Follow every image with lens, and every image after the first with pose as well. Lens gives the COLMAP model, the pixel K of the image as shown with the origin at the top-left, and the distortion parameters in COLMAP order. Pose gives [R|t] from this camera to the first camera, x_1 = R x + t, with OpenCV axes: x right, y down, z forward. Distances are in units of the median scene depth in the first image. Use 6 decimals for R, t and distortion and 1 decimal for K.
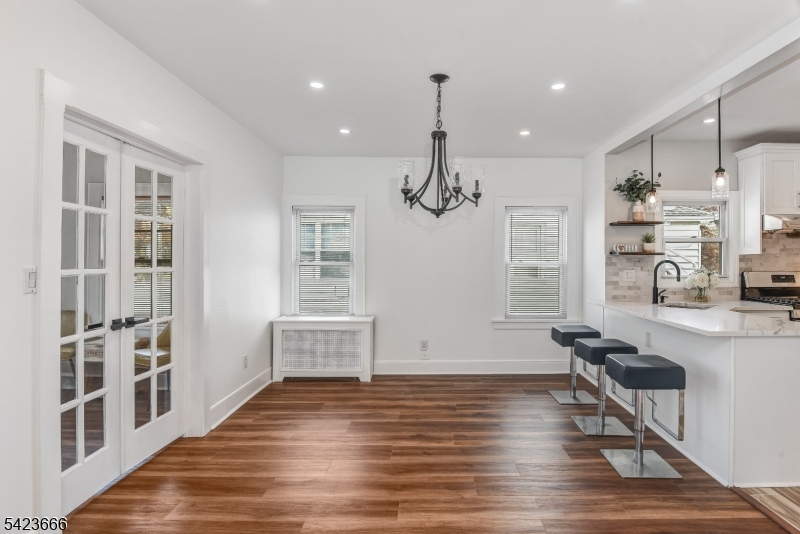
lens RADIAL K [[401.9, 0, 405.9], [0, 401.9, 264.2], [0, 0, 1]] dist [-0.013192, -0.000601]
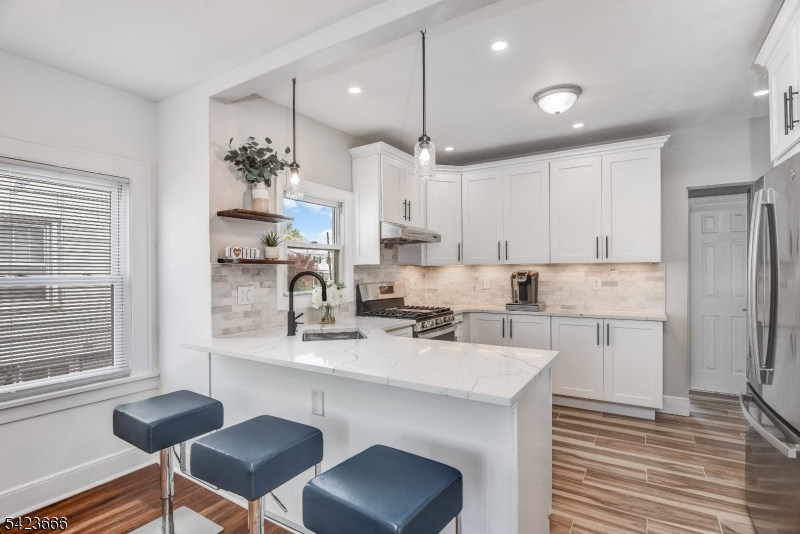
lens RADIAL K [[407.0, 0, 420.7], [0, 407.0, 272.0], [0, 0, 1]] dist [-0.013170, -0.000273]
pose [[0.472920, -0.004417, 0.881094, 0.111191], [0.016858, 0.999850, -0.004036, -0.002552], [-0.880944, 0.016762, 0.472924, 0.443305]]
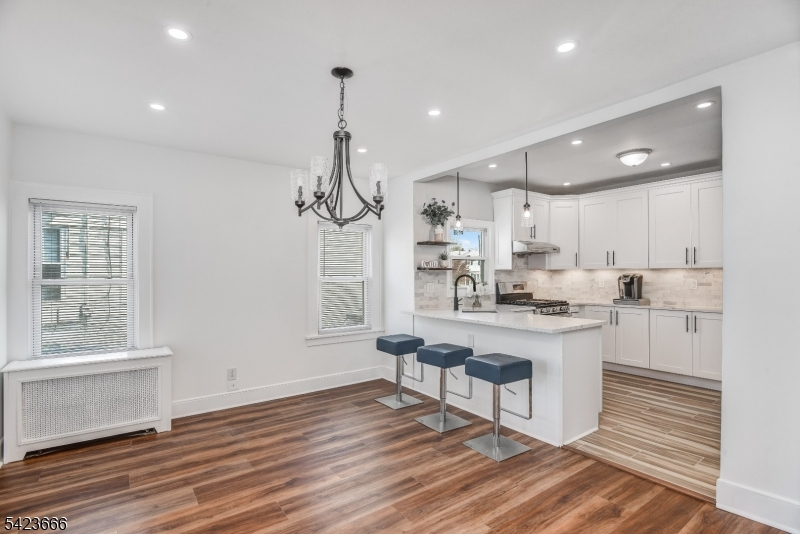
lens RADIAL K [[390.8, 0, 384.4], [0, 390.8, 275.7], [0, 0, 1]] dist [-0.014955, -0.000430]
pose [[0.816116, -0.007864, 0.577834, -0.215569], [0.012866, 0.999907, -0.004563, -0.003432], [-0.577744, 0.011158, 0.816141, 0.150099]]
